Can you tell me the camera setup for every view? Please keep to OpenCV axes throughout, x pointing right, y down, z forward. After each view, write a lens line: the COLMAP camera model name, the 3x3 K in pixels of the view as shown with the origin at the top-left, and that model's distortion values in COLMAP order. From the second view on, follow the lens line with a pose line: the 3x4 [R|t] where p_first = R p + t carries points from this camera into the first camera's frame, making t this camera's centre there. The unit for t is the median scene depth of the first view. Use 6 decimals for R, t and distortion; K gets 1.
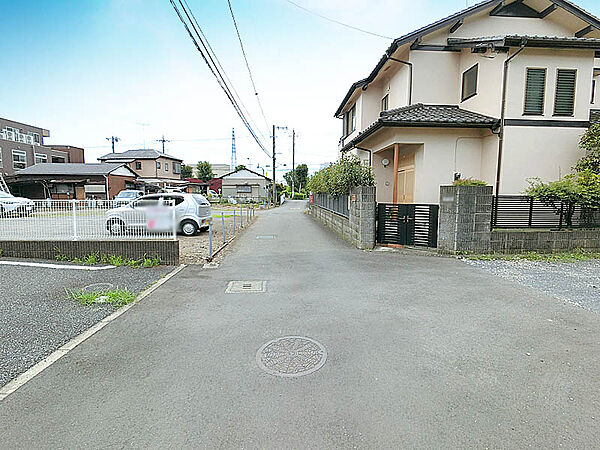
lens RADIAL K [[284.9, 0, 299.9], [0, 284.9, 224.2], [0, 0, 1]] dist [-0.008649, -0.001648]
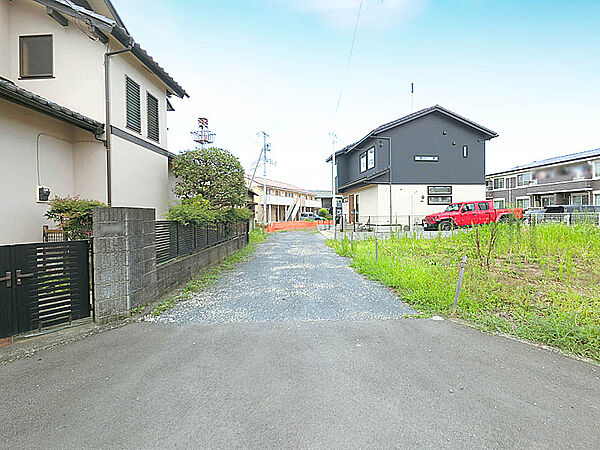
lens RADIAL K [[284.9, 0, 300.7], [0, 284.9, 219.5], [0, 0, 1]] dist [-0.008649, -0.001648]
pose [[0.064697, -0.018803, 0.997728, -0.040313], [0.121392, 0.992546, 0.010834, -0.053508], [-0.990494, 0.120415, 0.066498, 0.452963]]
